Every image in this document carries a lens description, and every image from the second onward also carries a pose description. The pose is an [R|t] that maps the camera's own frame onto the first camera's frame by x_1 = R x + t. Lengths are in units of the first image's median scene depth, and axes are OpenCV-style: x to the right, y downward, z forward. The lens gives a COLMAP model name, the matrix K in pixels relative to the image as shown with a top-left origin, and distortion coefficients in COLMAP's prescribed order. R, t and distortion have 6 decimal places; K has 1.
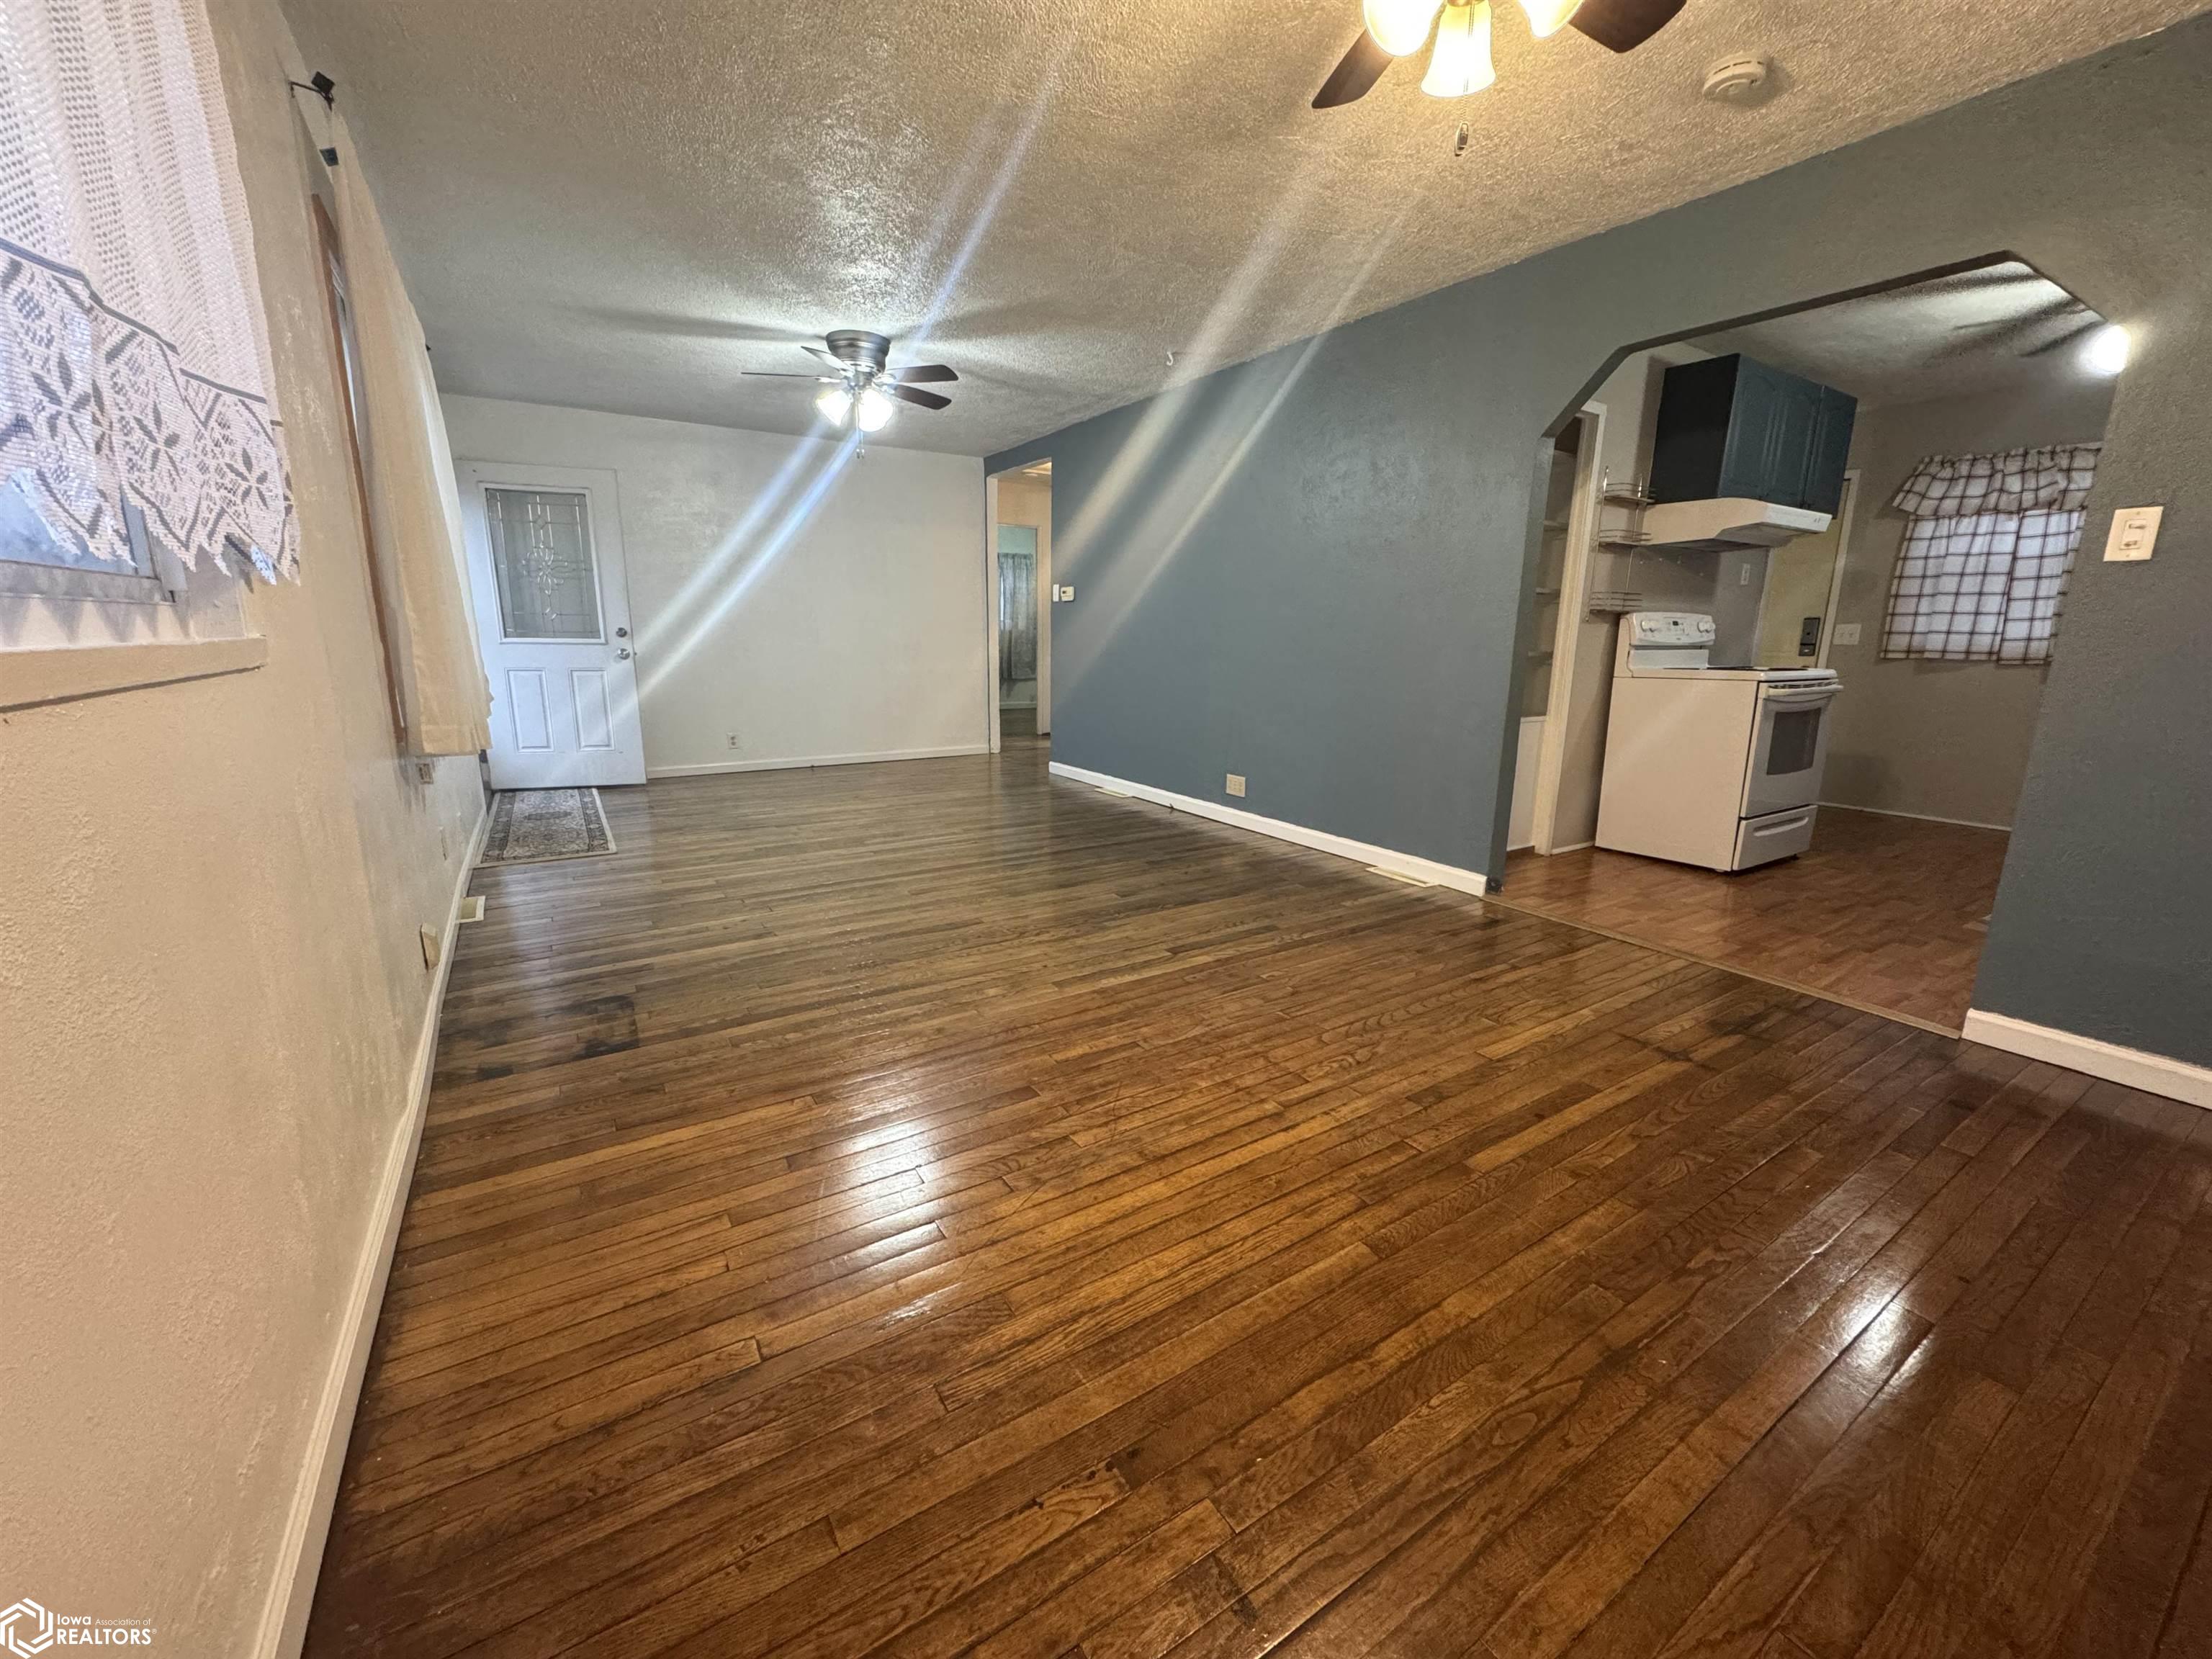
lens RADIAL K [[876.2, 0, 1106.2], [0, 876.2, 823.8], [0, 0, 1]] dist [-0.001740, 0.000187]
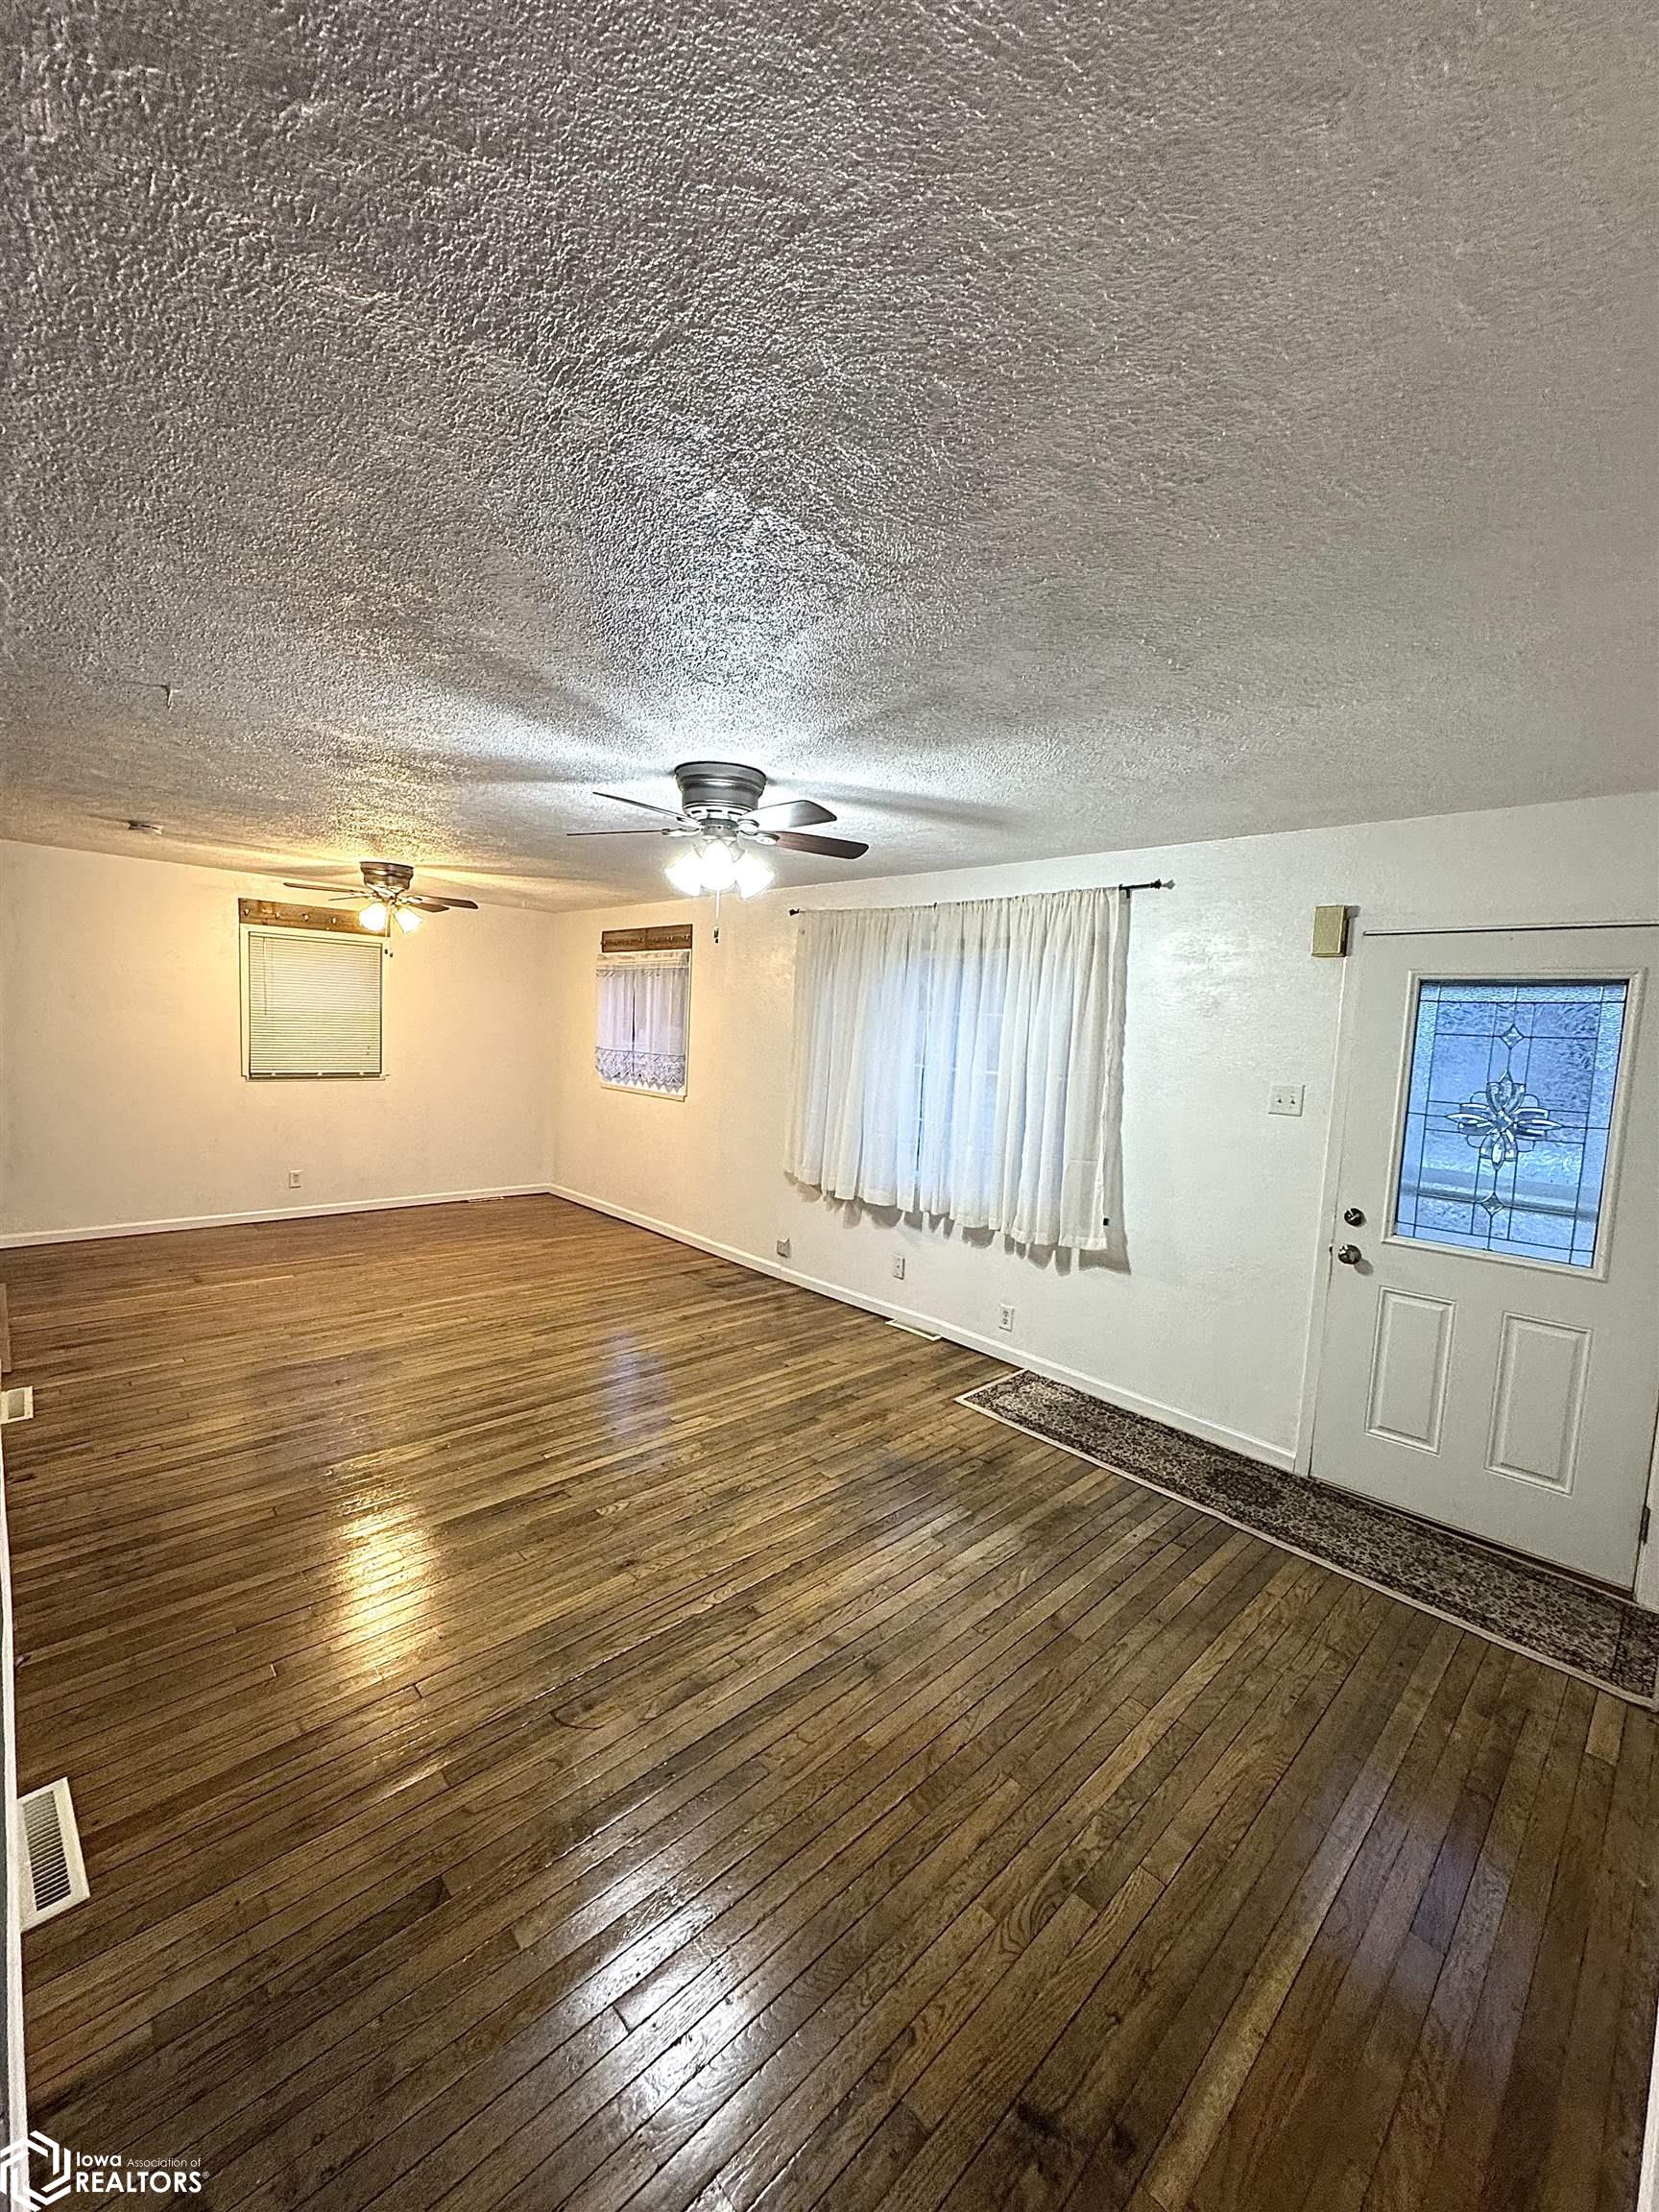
lens RADIAL K [[876.2, 0, 824.3], [0, 876.2, 1101.0], [0, 0, 1]] dist [-0.001740, 0.000187]
pose [[-0.979950, -0.044924, -0.194112, -0.214522], [-0.102376, 0.949334, 0.297125, -0.471753], [0.170929, 0.311040, -0.934900, 1.570320]]
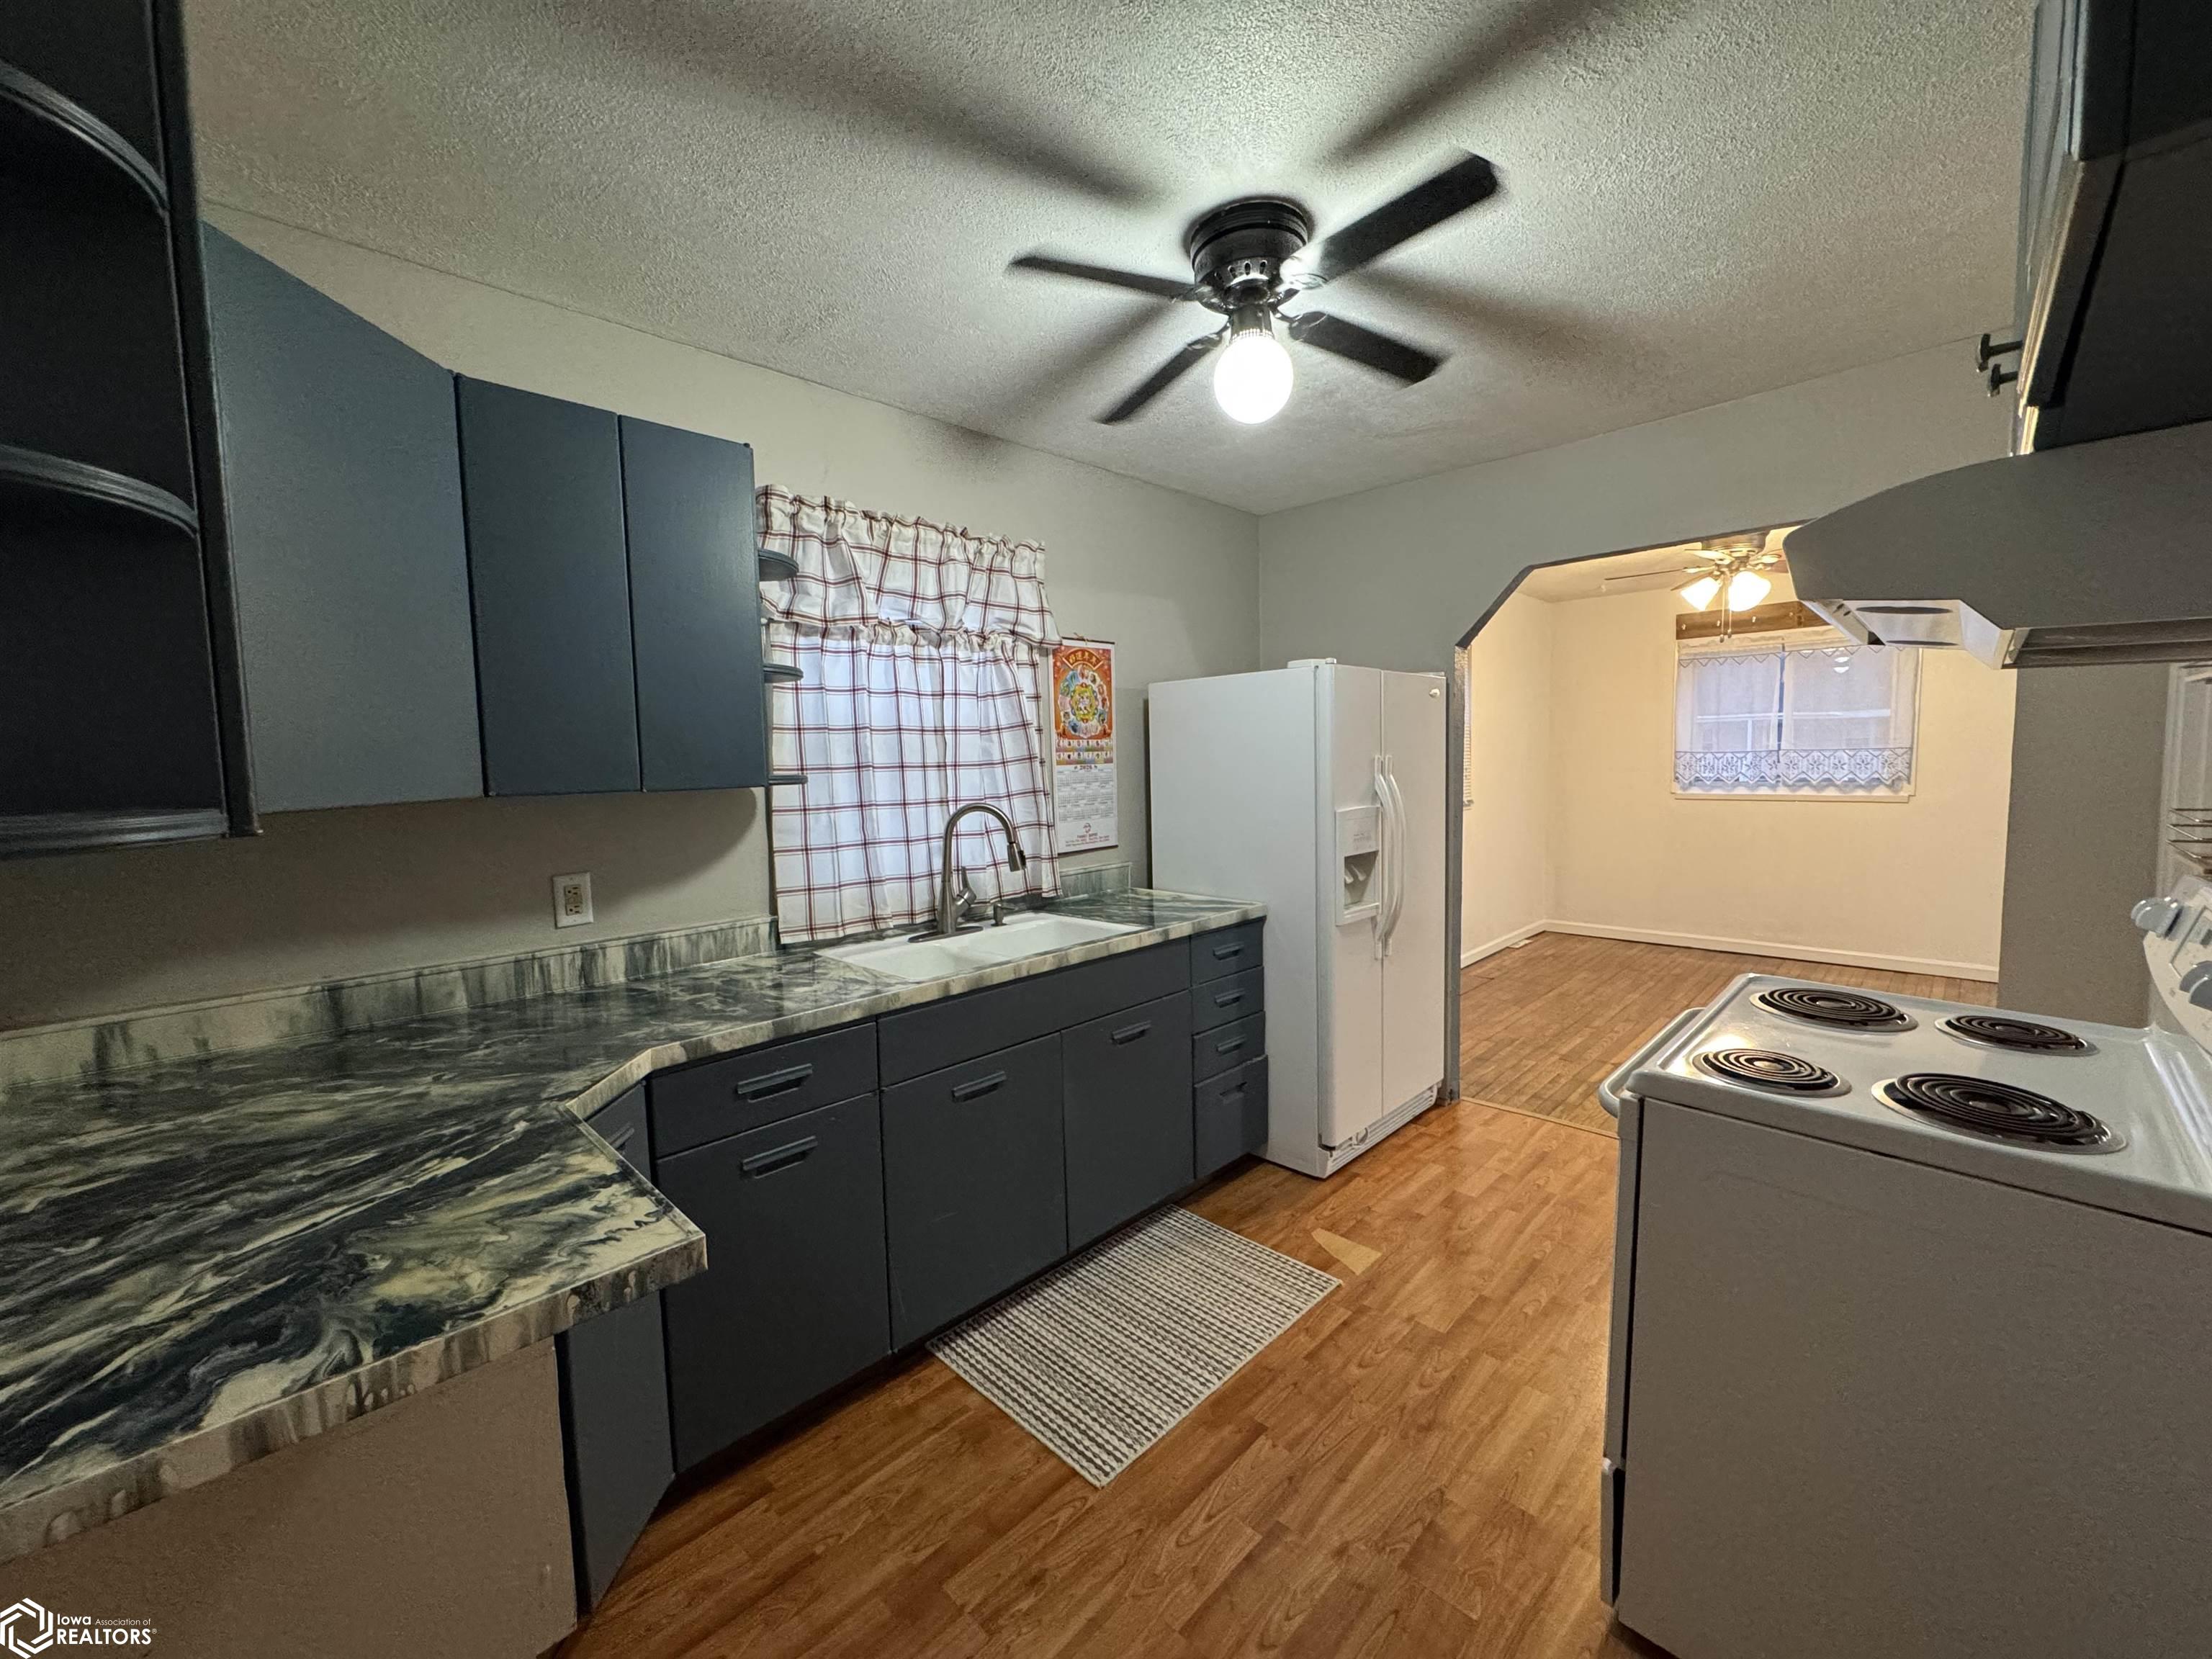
lens RADIAL K [[876.2, 0, 1105.9], [0, 876.2, 825.8], [0, 0, 1]] dist [-0.001740, 0.000187]
pose [[-0.975091, 0.034484, -0.219108, 0.989204], [-0.031313, 0.956546, 0.289895, -0.313777], [0.219583, 0.289535, -0.931640, 1.110422]]
